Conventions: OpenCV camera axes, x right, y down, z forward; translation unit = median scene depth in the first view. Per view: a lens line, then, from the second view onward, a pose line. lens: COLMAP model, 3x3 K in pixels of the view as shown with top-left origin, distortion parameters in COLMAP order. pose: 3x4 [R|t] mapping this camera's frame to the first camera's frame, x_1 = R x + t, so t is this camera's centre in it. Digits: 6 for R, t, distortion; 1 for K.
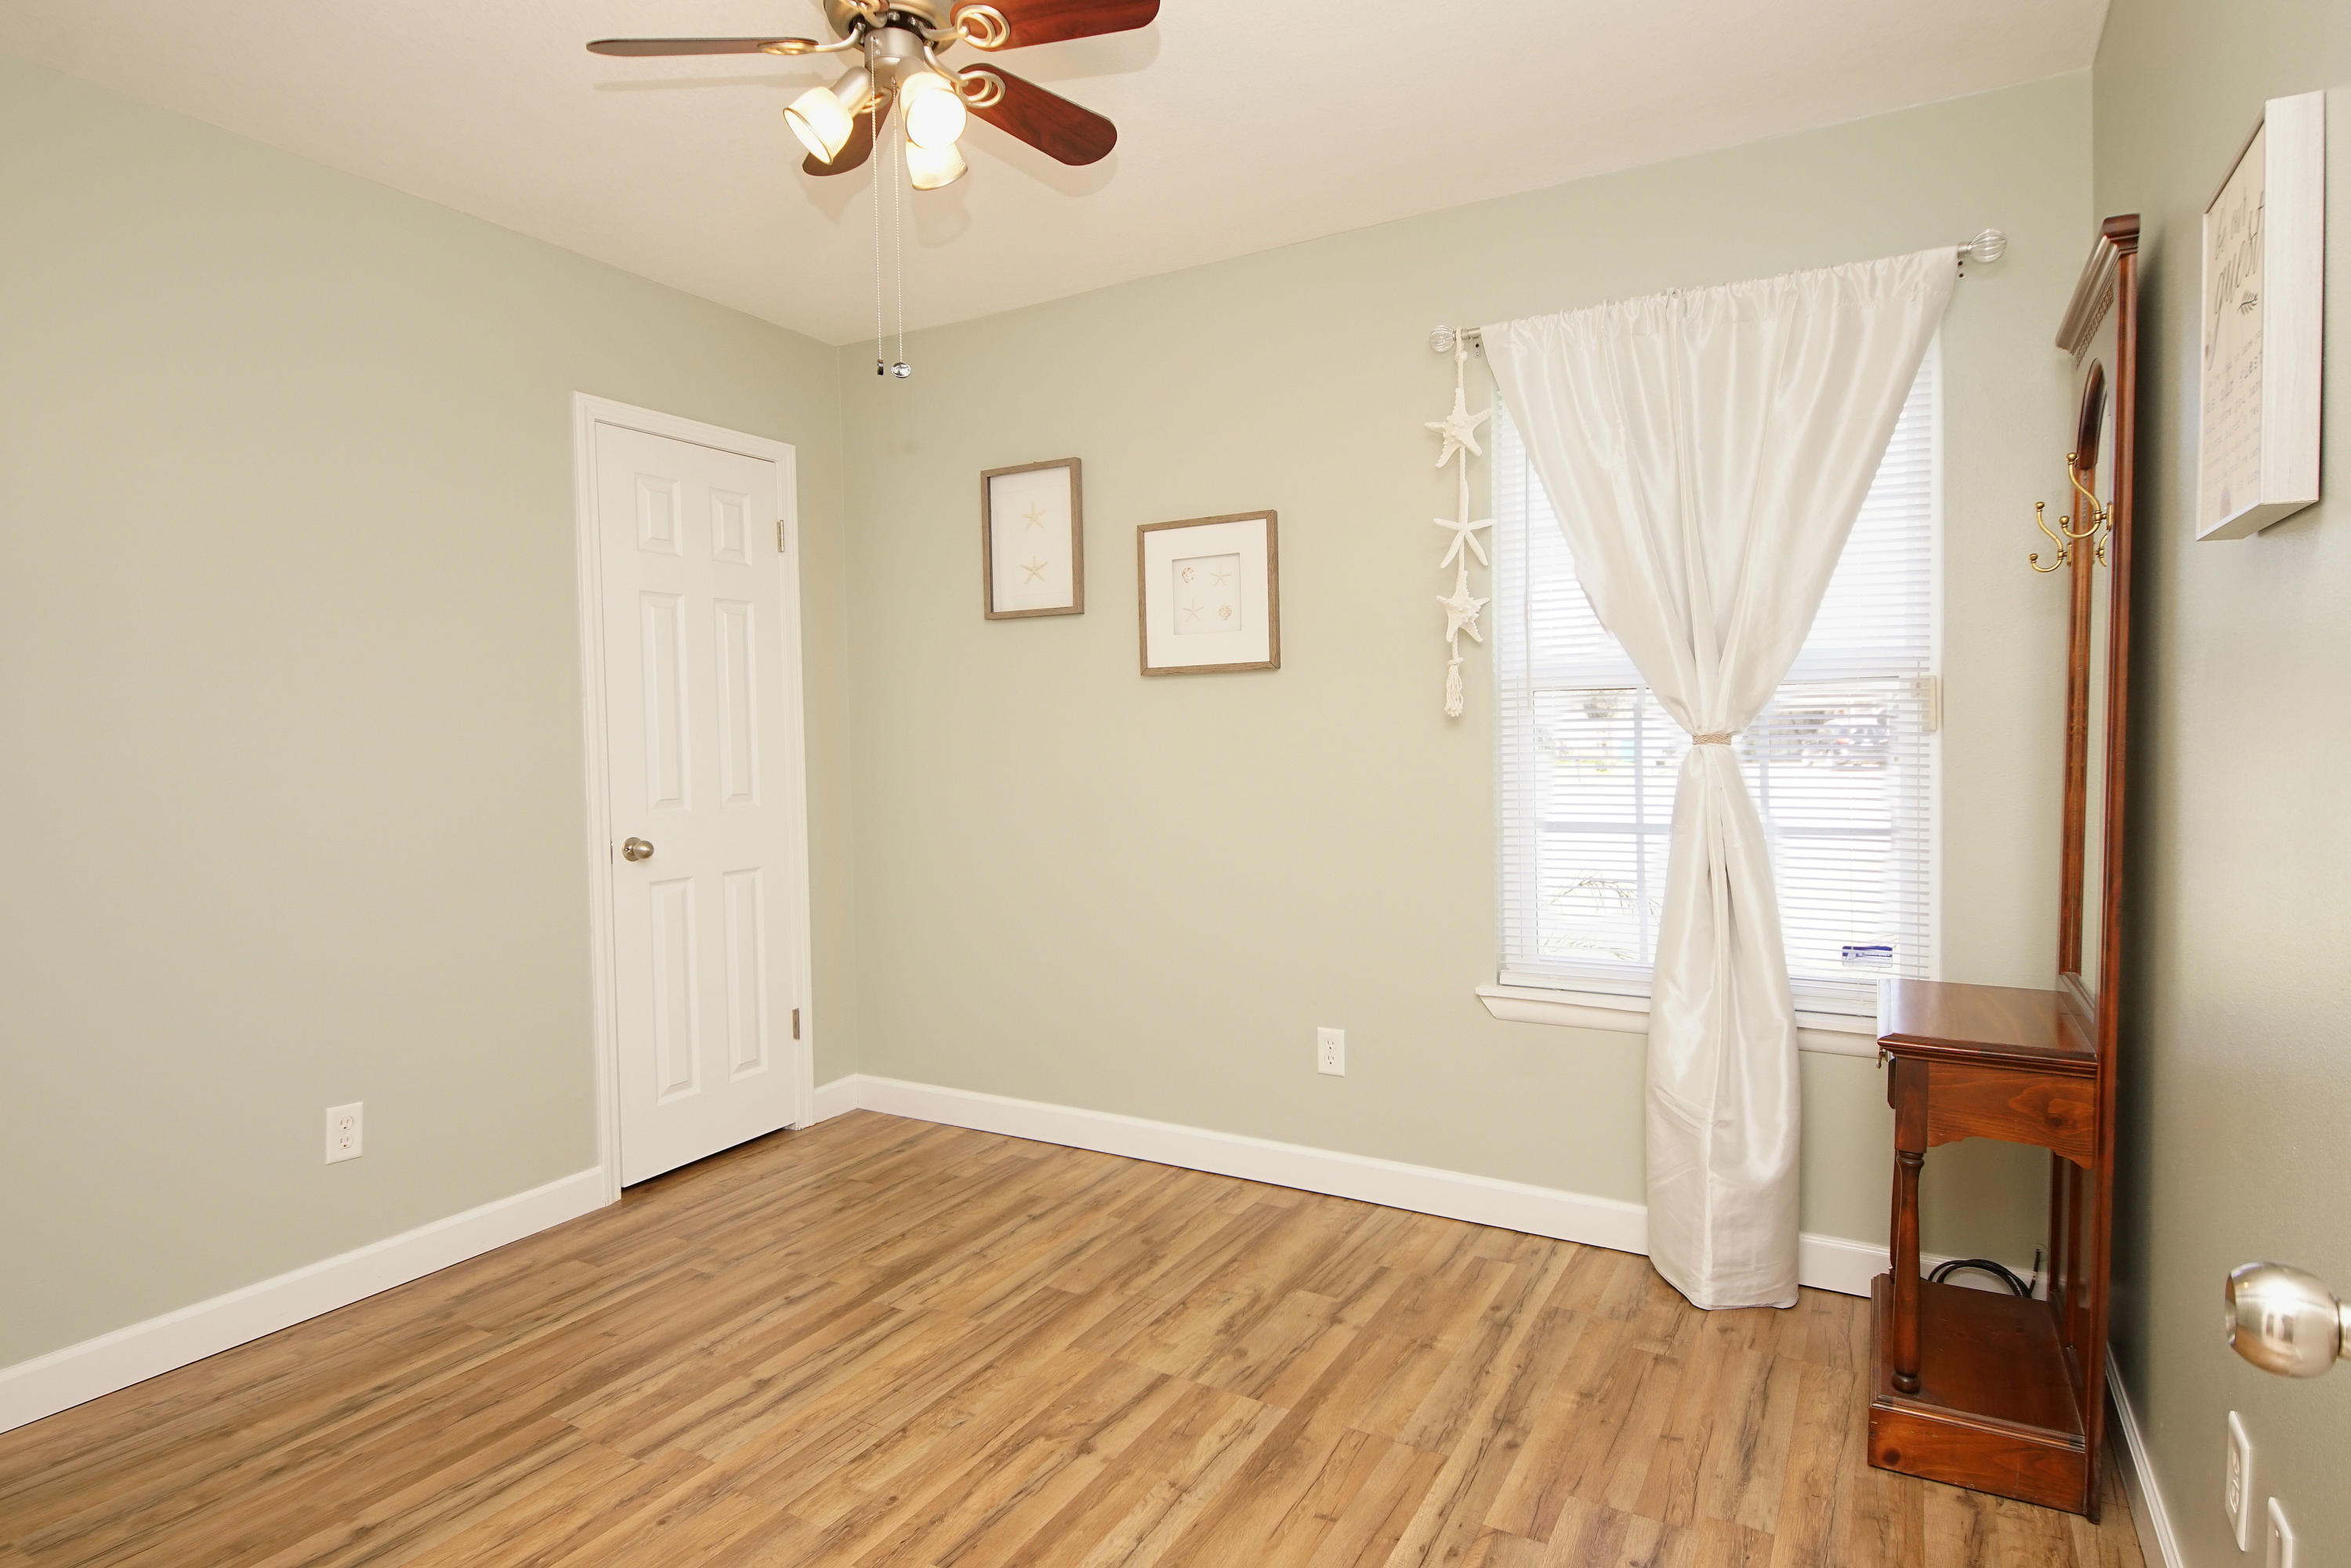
lens RADIAL K [[1265.9, 0, 1163.2], [0, 1265.9, 783.9], [0, 0, 1]] dist [0.023209, -0.004356]
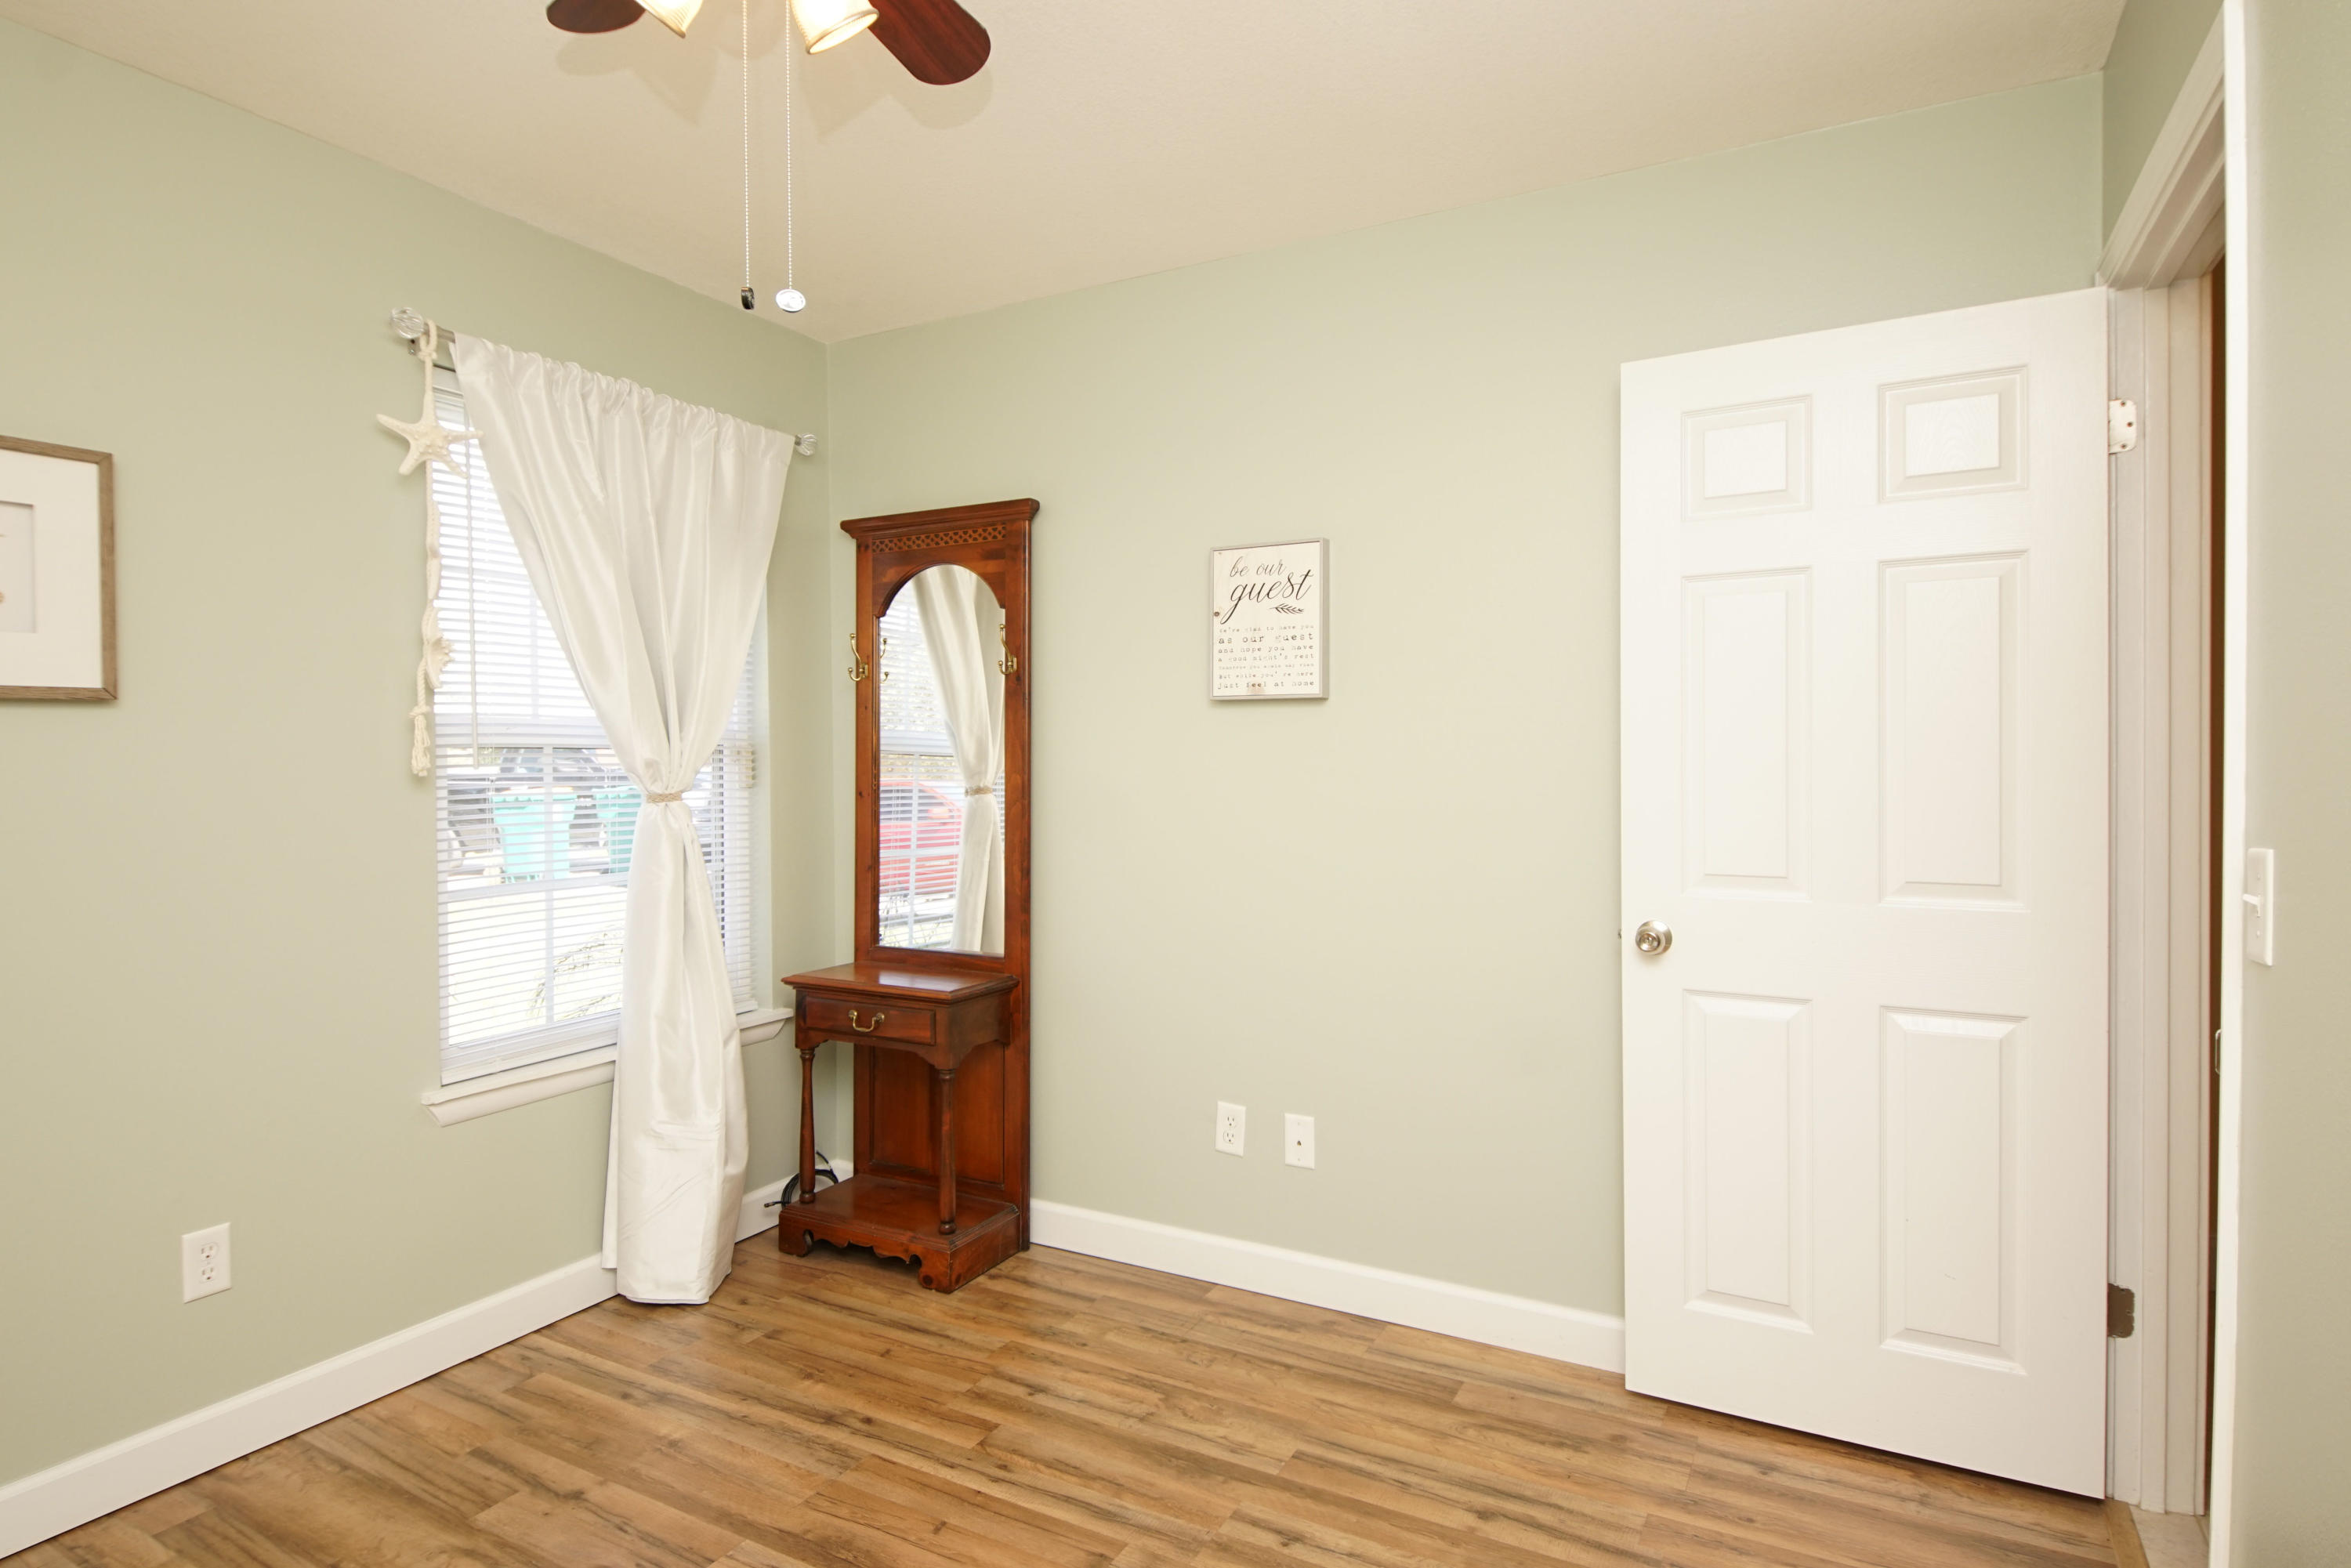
lens RADIAL K [[1265.9, 0, 1160.8], [0, 1265.9, 777.4], [0, 0, 1]] dist [0.023209, -0.004356]
pose [[-0.015037, -0.005261, 0.999873, -0.702564], [0.040913, 0.999145, 0.005872, -0.041790], [-0.999050, 0.040996, -0.014809, 0.593838]]
